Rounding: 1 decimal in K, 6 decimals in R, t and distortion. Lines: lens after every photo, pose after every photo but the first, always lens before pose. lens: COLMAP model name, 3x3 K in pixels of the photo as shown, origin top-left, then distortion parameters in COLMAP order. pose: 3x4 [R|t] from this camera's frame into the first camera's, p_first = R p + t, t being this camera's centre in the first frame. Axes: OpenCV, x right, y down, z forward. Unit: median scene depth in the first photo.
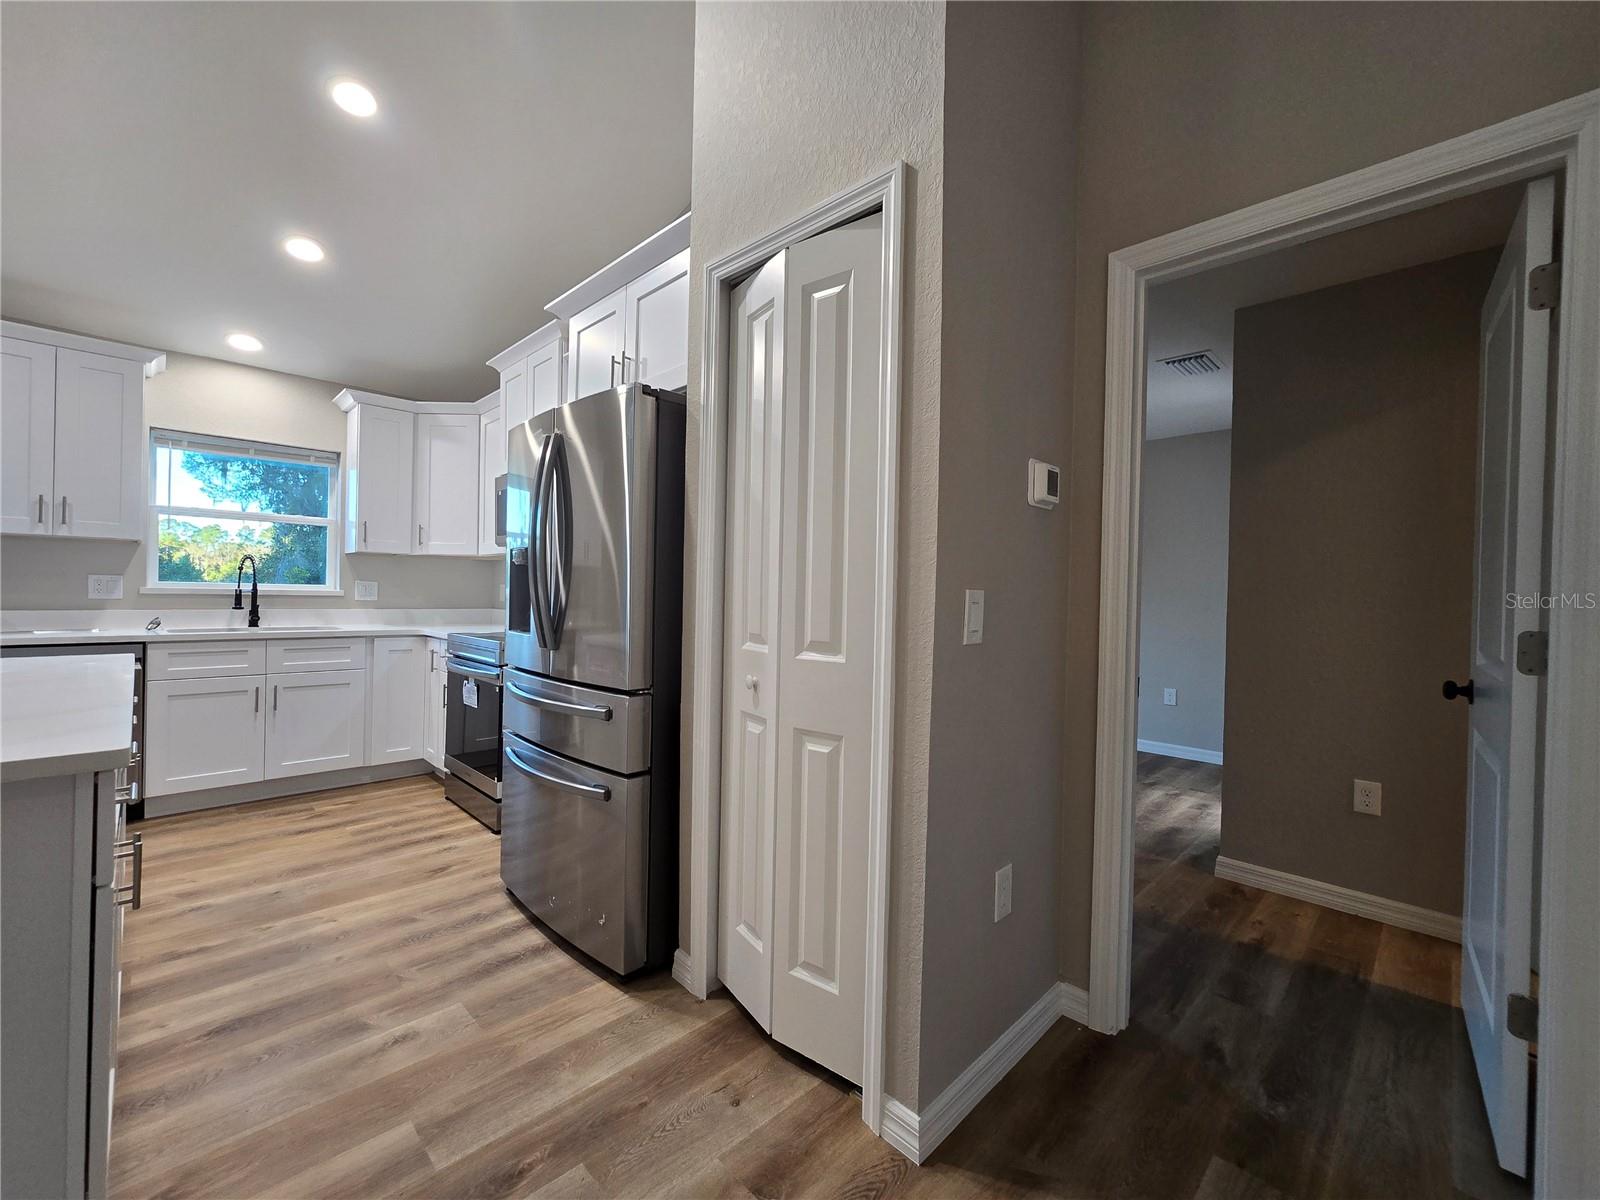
lens RADIAL K [[658.4, 0, 796.8], [0, 658.4, 599.5], [0, 0, 1]] dist [-0.000804, -0.000178]
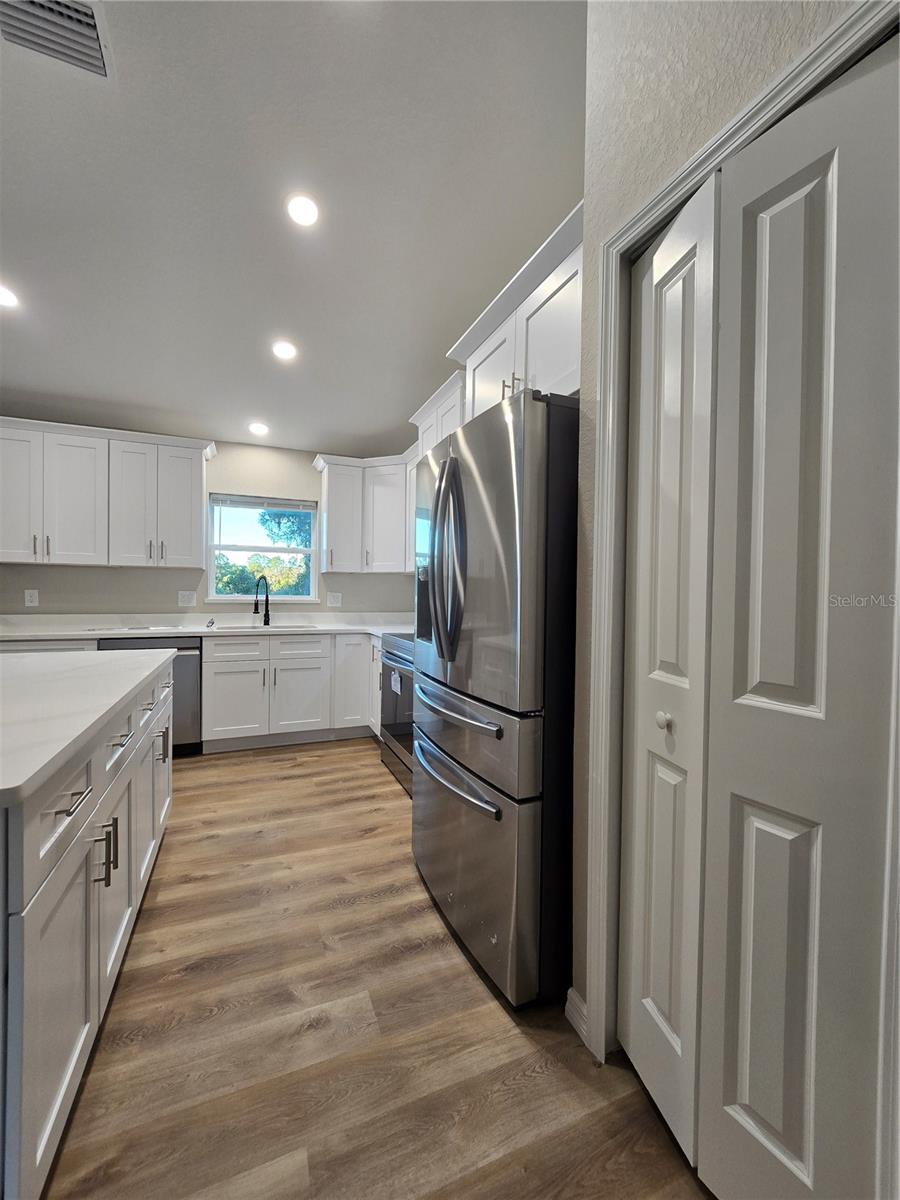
lens RADIAL K [[492.6, 0, 450.0], [0, 492.6, 600.0], [0, 0, 1]] dist [0.003400, 0.000446]
pose [[0.925234, -0.003250, -0.379384, -0.067098], [0.003363, 0.999994, -0.000363, -0.022155], [0.379383, -0.000940, 0.925239, 0.262697]]
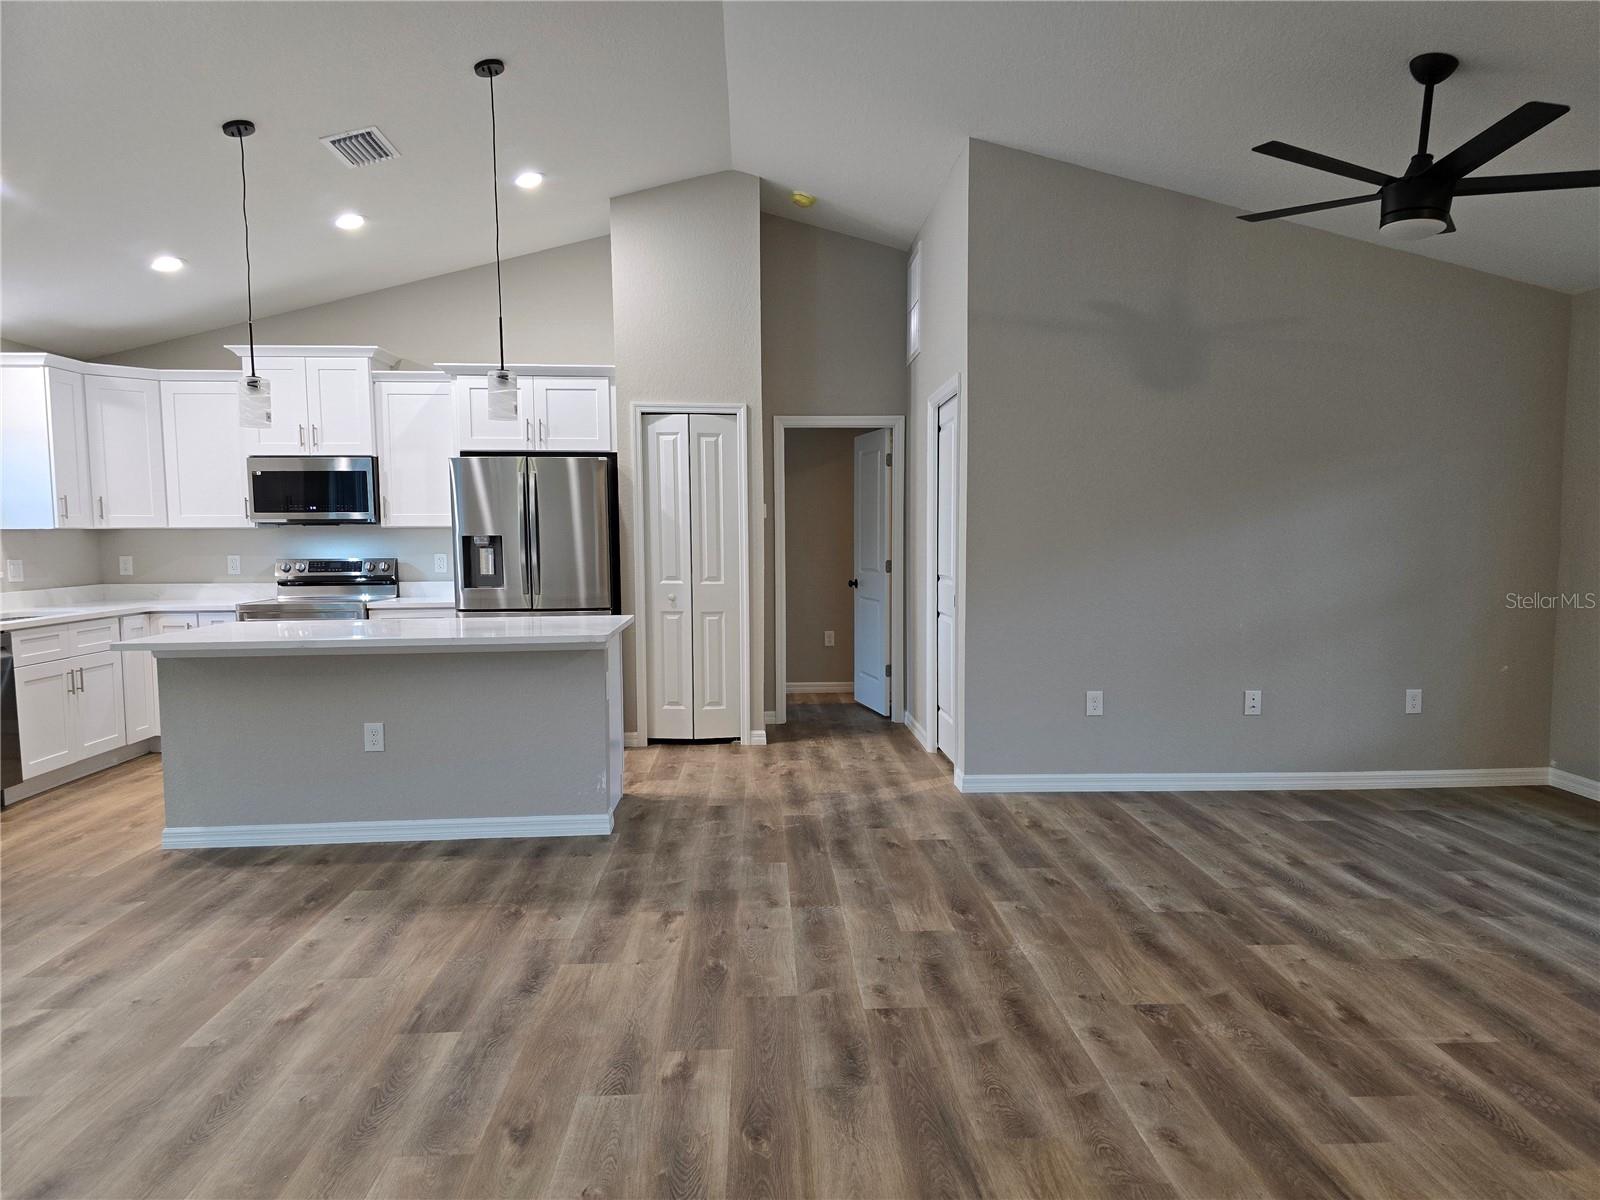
lens RADIAL K [[1072.7, 0, 801.1], [0, 1072.7, 606.8], [0, 0, 1]] dist [0.118076, -0.101500]
pose [[0.678359, -0.079257, 0.730444, -2.059854], [0.030787, 0.996358, 0.079519, -0.102170], [-0.734086, -0.031454, 0.678328, -1.544264]]
